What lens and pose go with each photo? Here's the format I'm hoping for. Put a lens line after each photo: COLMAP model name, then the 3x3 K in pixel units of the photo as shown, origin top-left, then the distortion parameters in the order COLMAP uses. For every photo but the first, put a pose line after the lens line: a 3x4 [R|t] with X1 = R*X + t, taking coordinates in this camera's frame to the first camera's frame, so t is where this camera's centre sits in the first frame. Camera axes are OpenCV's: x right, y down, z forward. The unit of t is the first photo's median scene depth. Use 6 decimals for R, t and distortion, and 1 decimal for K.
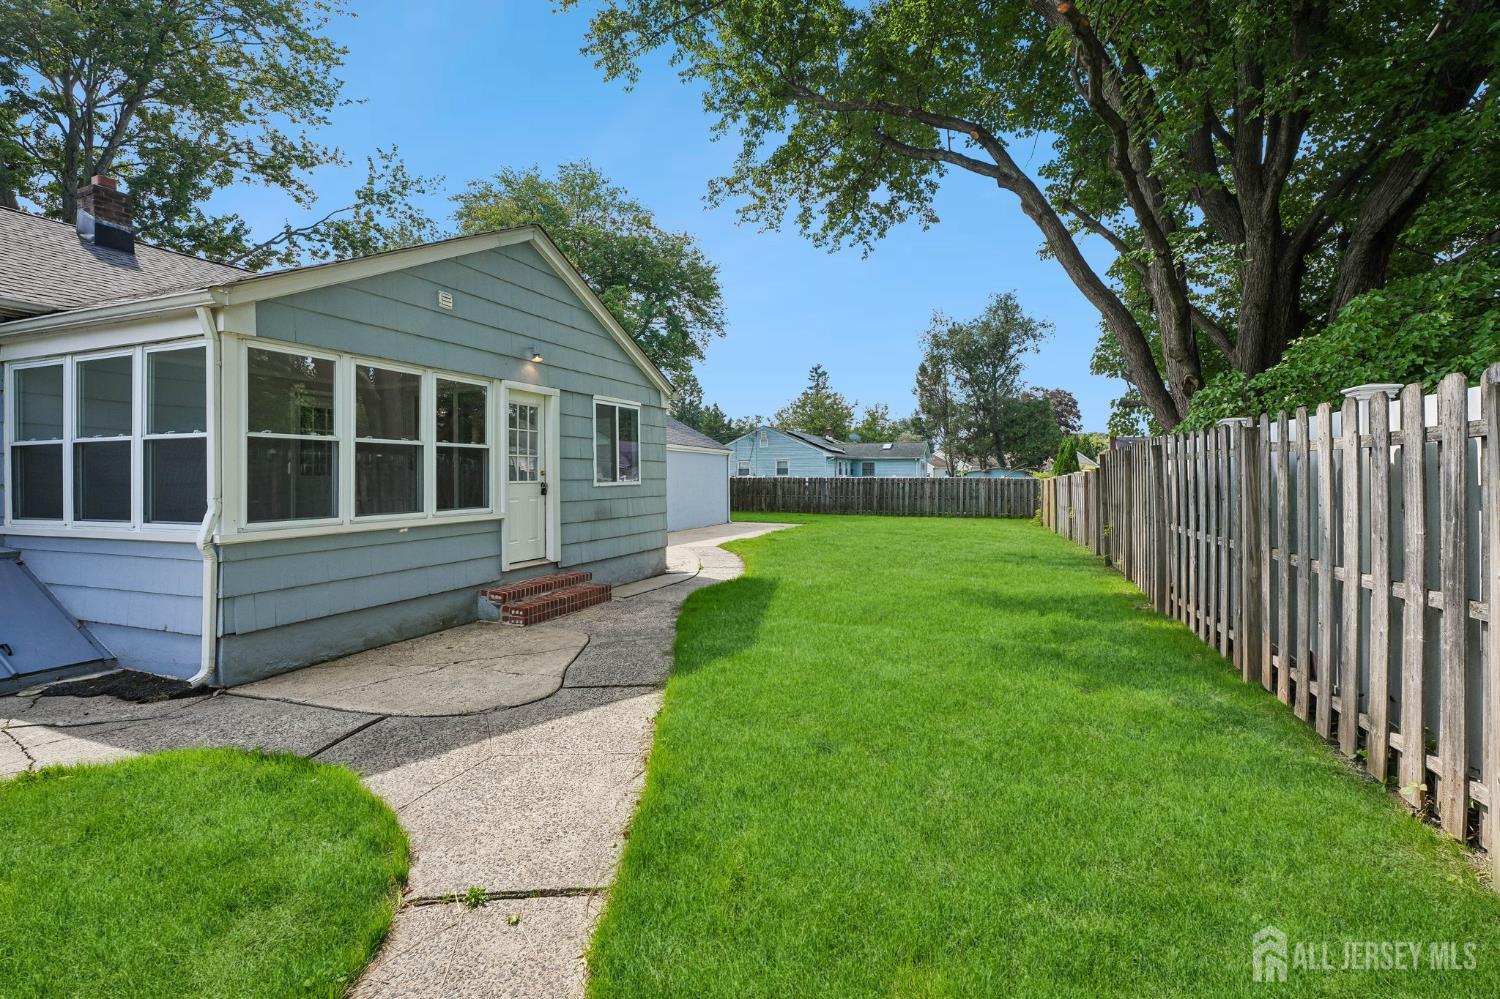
lens RADIAL K [[675.9, 0, 750.0], [0, 675.9, 499.5], [0, 0, 1]] dist [-0.000931, 0.000199]
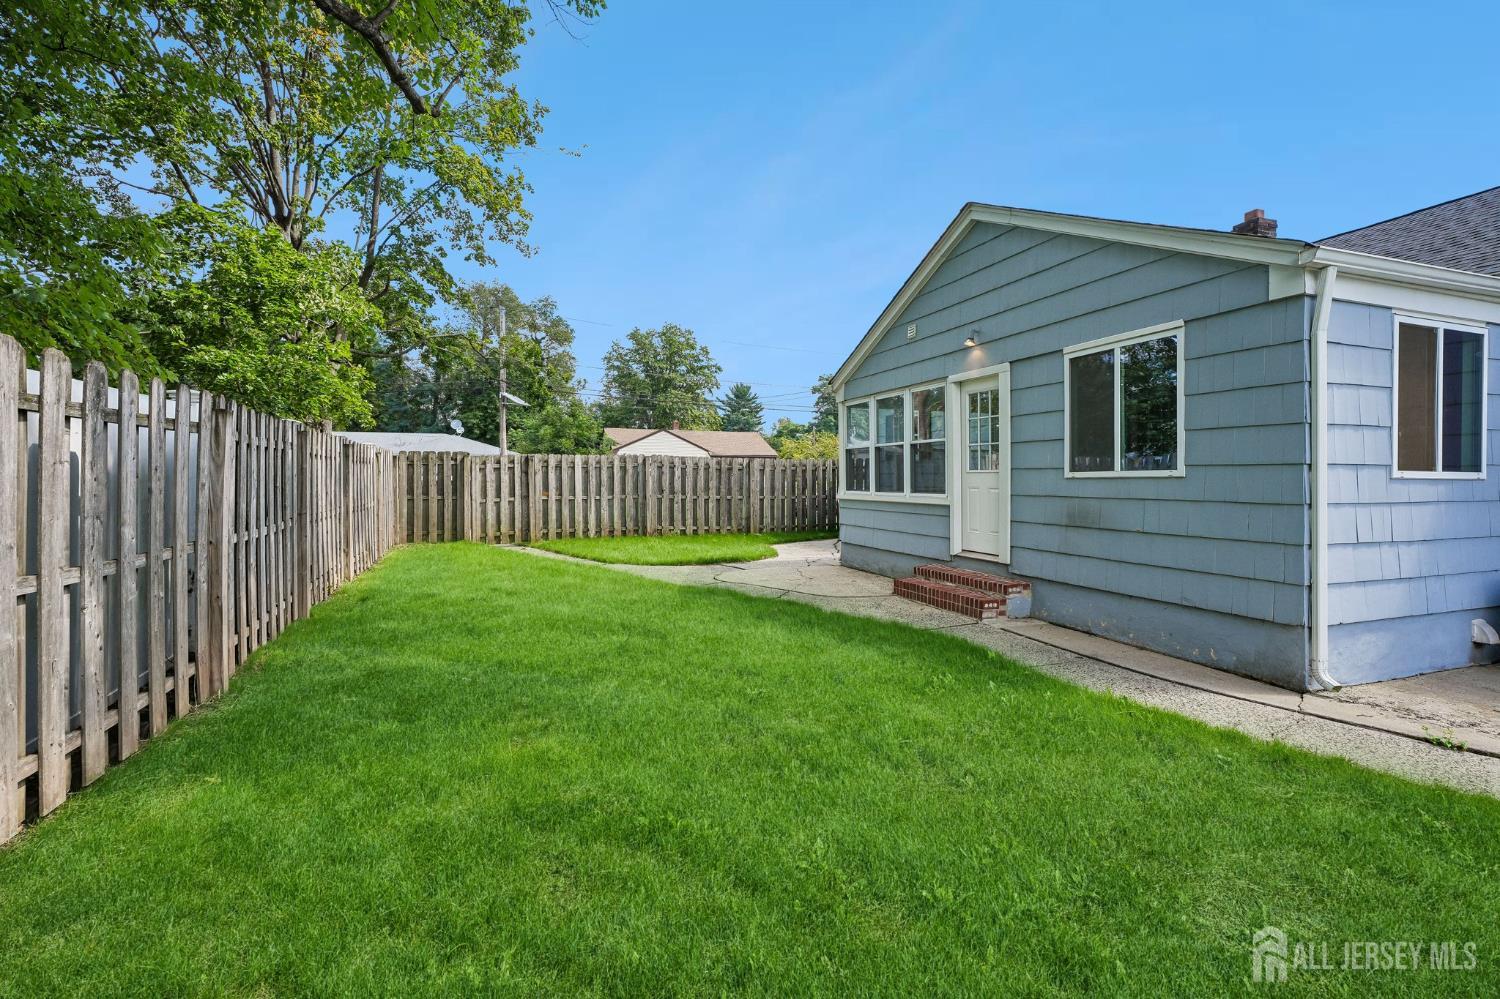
lens RADIAL K [[684.8, 0, 750.7], [0, 684.8, 486.8], [0, 0, 1]] dist [0.000704, 0.000230]
pose [[-0.744610, 0.039205, -0.666347, 0.550160], [0.005615, 0.998606, 0.052480, -0.055244], [0.667476, 0.035336, -0.743792, 1.466648]]
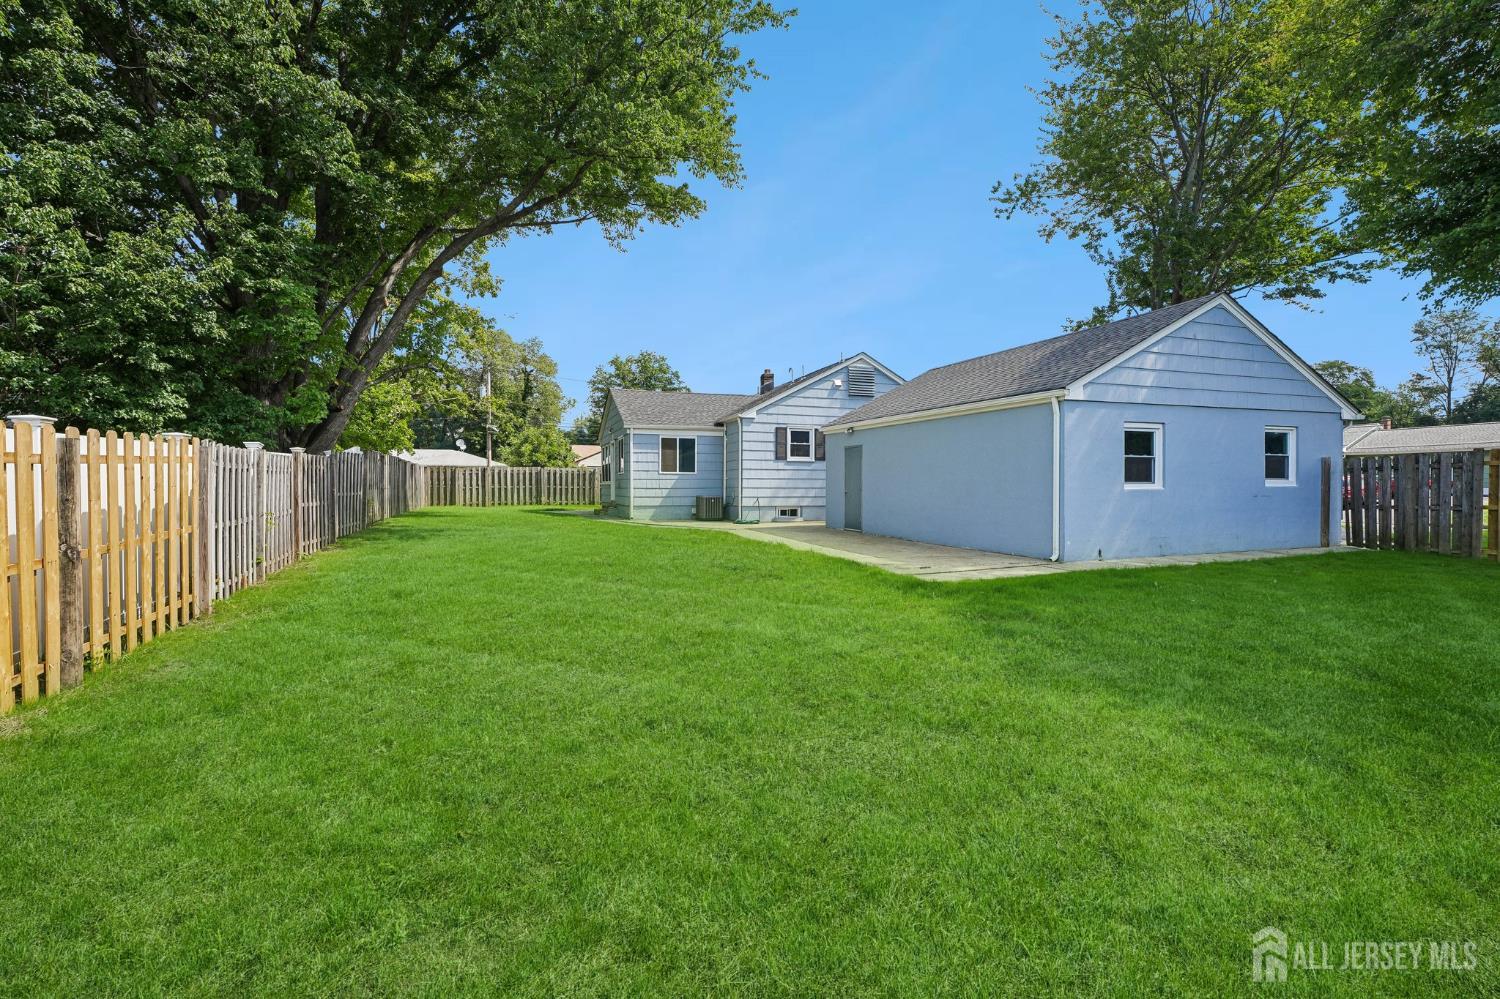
lens RADIAL K [[675.9, 0, 750.0], [0, 675.9, 499.5], [0, 0, 1]] dist [-0.000931, 0.000199]
pose [[-0.750876, 0.045122, -0.658900, 0.964234], [0.008352, 0.998232, 0.058841, -0.070422], [0.660391, 0.038679, -0.749925, 2.848499]]
